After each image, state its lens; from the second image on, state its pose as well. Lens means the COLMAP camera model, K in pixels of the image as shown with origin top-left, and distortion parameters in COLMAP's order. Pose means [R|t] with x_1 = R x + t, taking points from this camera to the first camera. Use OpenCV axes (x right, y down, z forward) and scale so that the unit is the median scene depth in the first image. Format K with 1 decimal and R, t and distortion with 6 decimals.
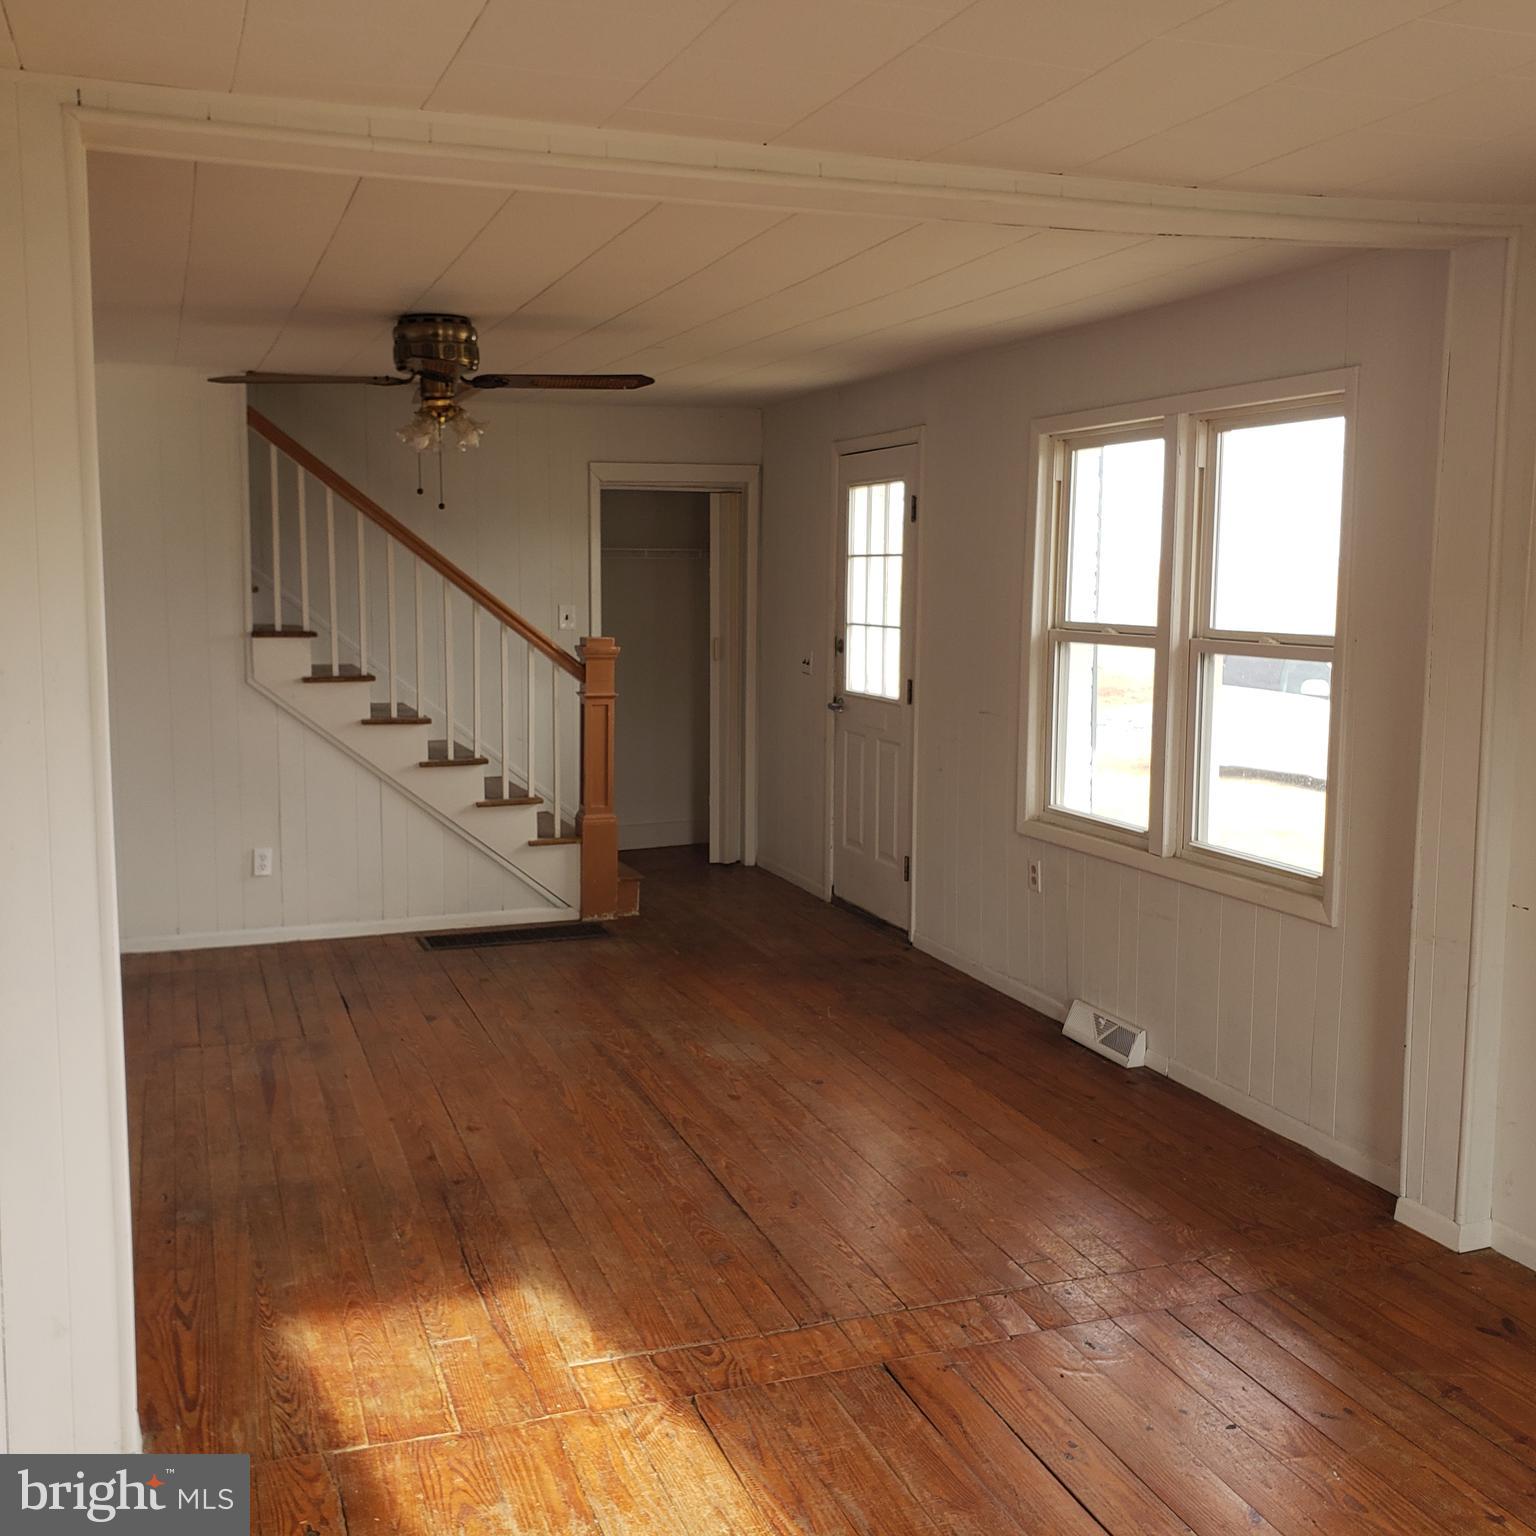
lens RADIAL K [[1601.5, 0, 764.6], [0, 1601.5, 729.5], [0, 0, 1]] dist [0.193740, -0.392178]
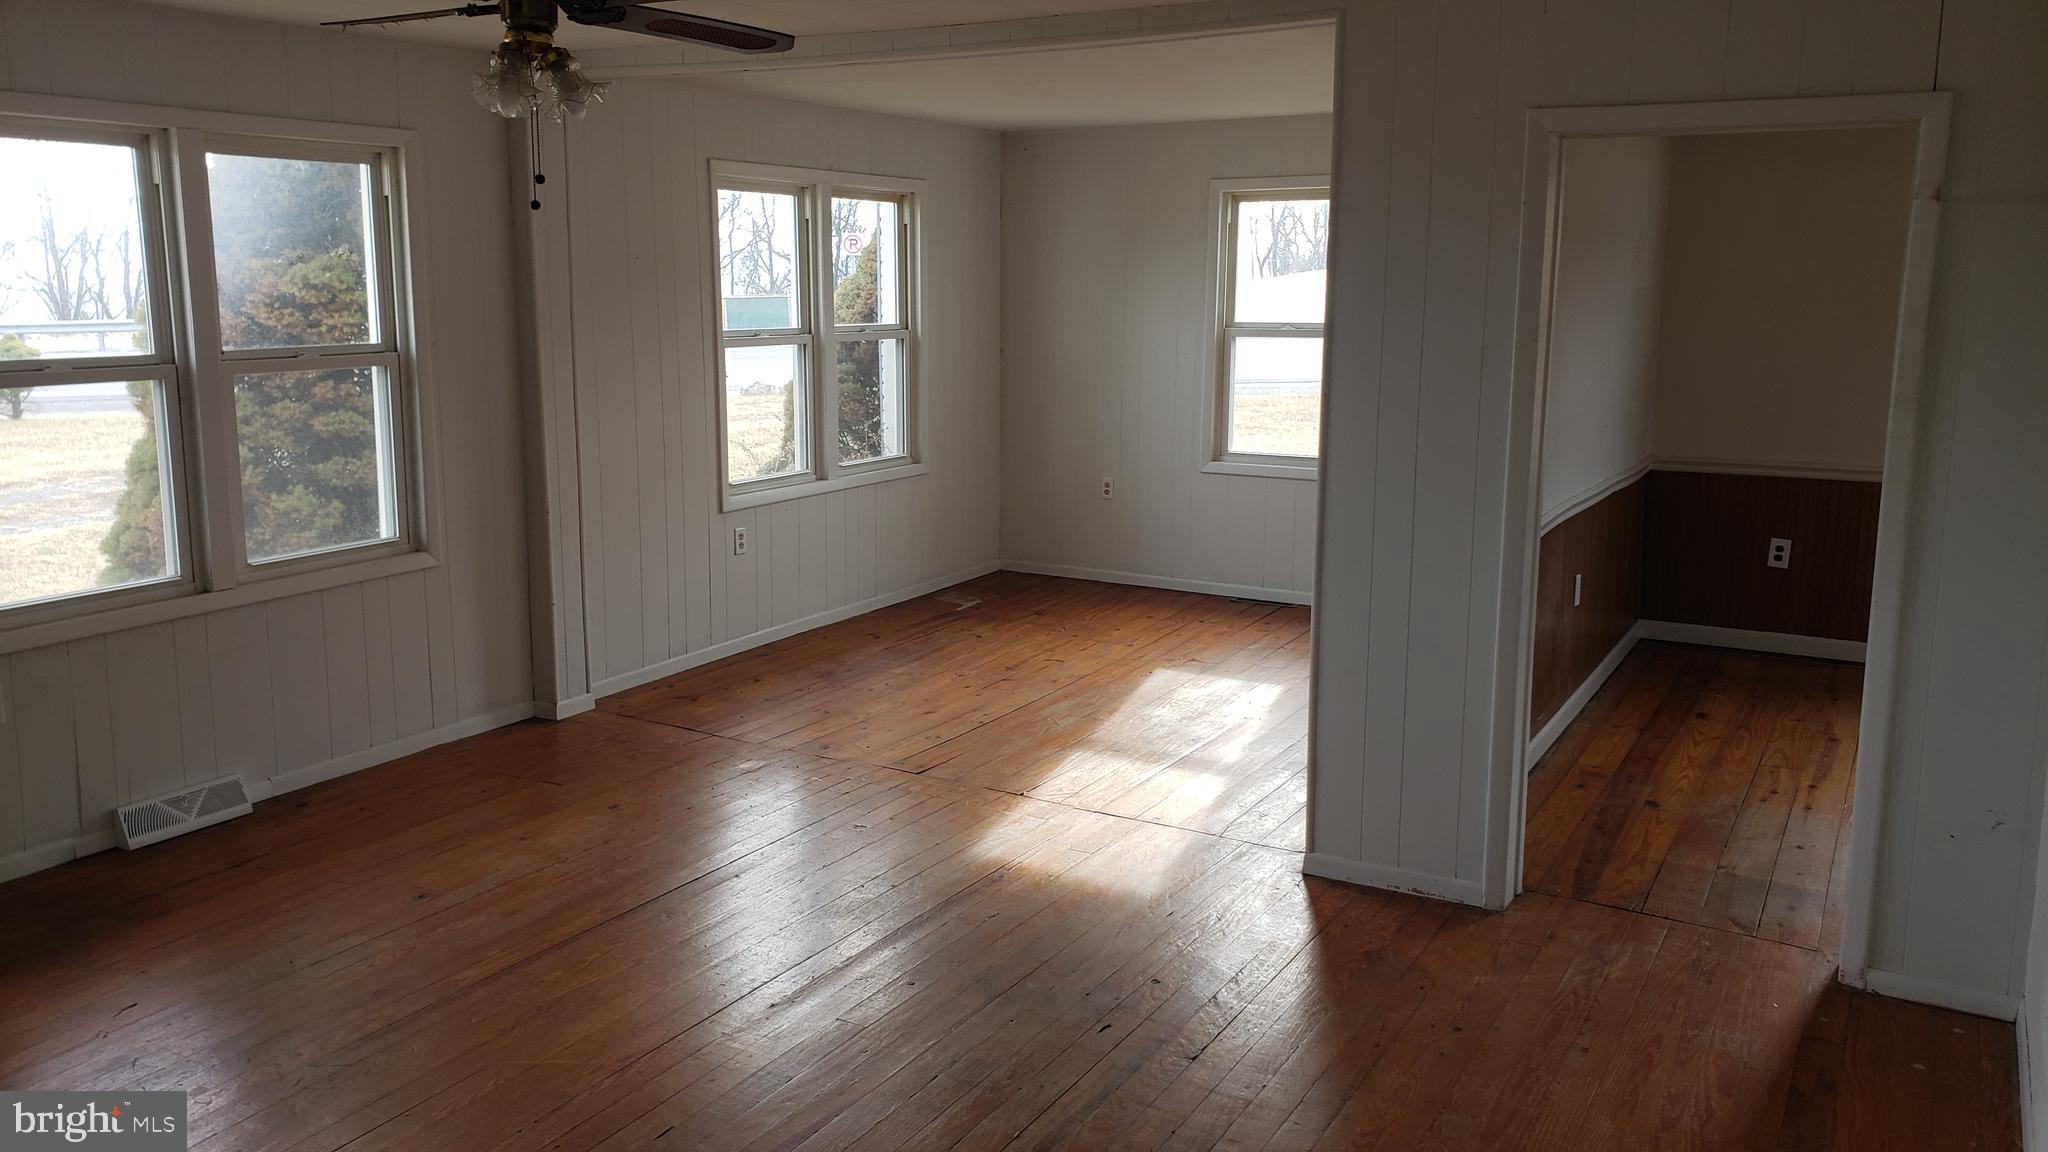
lens RADIAL K [[1595.6, 0, 1019.9], [0, 1595.6, 529.1], [0, 0, 1]] dist [0.001556, -0.000132]
pose [[-0.642554, -0.128998, 0.755304, -0.794714], [0.072265, 0.971131, 0.227337, -0.142301], [-0.762825, 0.200659, -0.614682, 1.254114]]
